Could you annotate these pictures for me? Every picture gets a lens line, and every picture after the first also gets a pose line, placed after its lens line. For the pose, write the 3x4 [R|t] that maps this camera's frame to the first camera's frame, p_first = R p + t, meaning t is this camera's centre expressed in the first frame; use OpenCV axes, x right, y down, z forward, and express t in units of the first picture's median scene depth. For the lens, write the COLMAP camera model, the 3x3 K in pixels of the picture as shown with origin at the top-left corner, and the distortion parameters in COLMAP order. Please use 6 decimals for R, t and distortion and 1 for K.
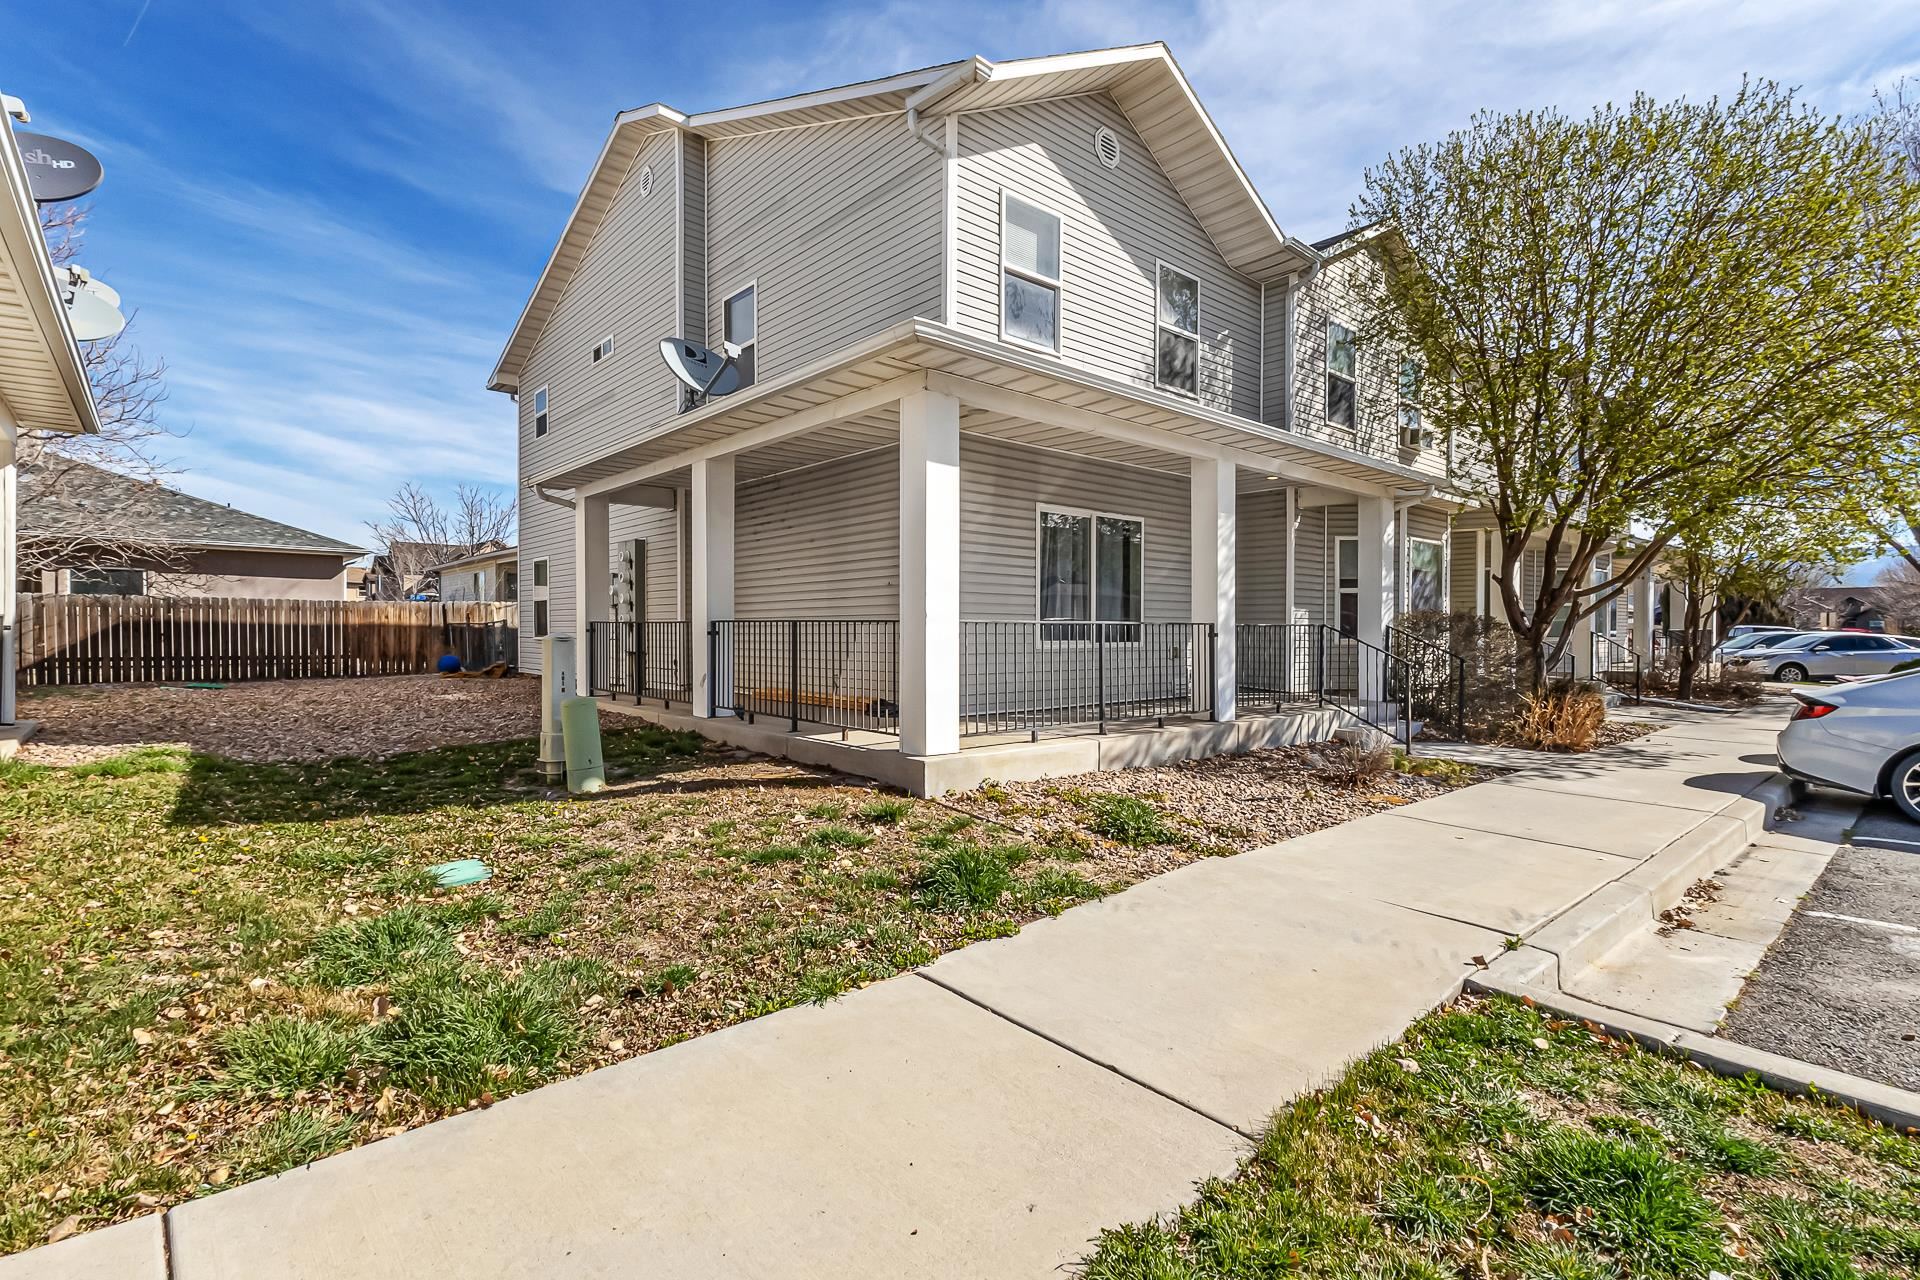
lens RADIAL K [[889.8, 0, 958.0], [0, 889.8, 623.0], [0, 0, 1]] dist [0.012907, -0.000307]
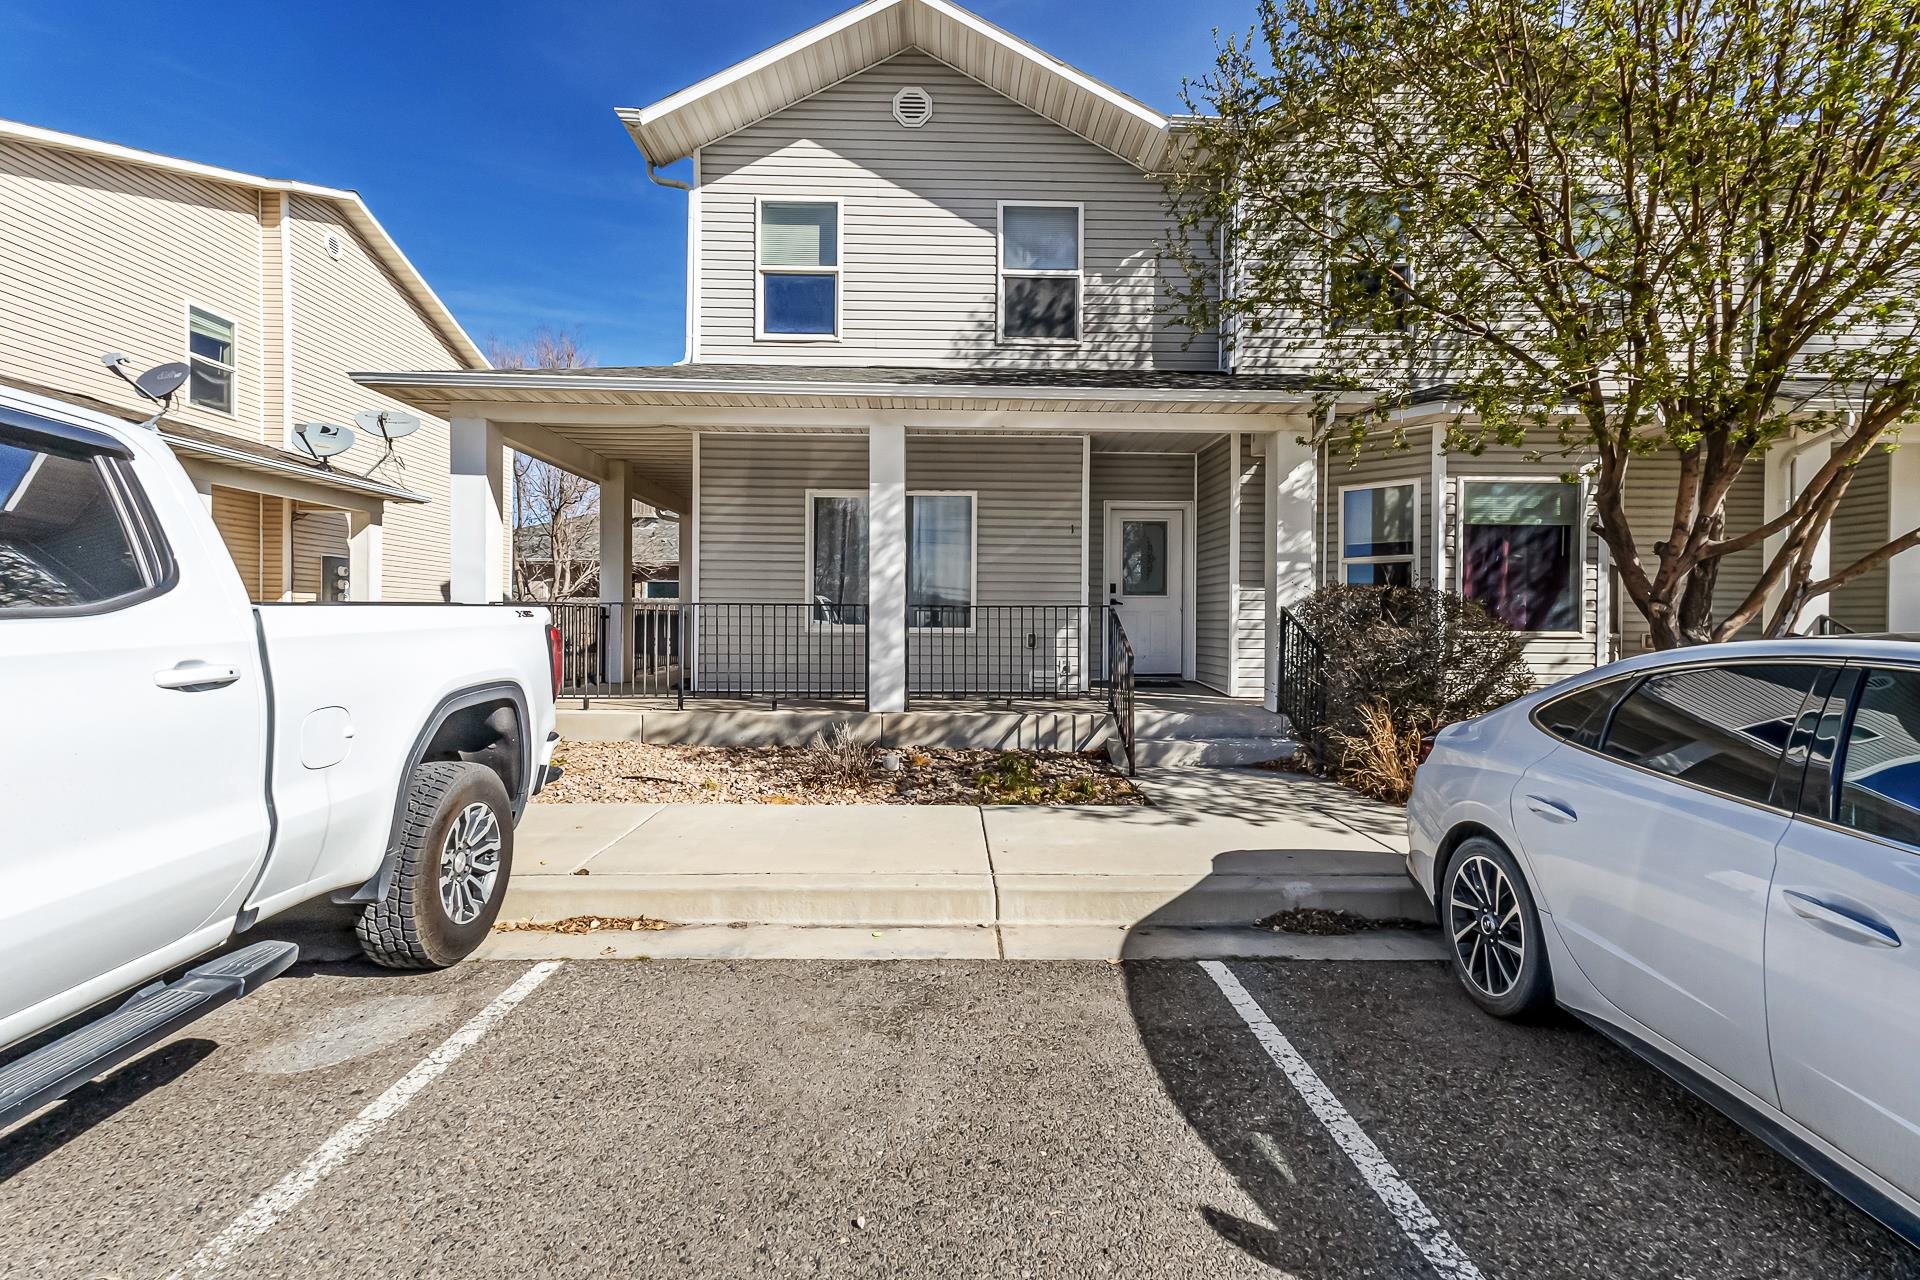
lens RADIAL K [[908.8, 0, 972.6], [0, 908.8, 609.1], [0, 0, 1]] dist [0.017303, -0.000366]
pose [[0.768567, -0.007539, -0.639725, 0.840171], [0.001975, 0.999954, -0.009411, 0.011553], [0.639766, 0.005969, 0.768546, 0.299730]]
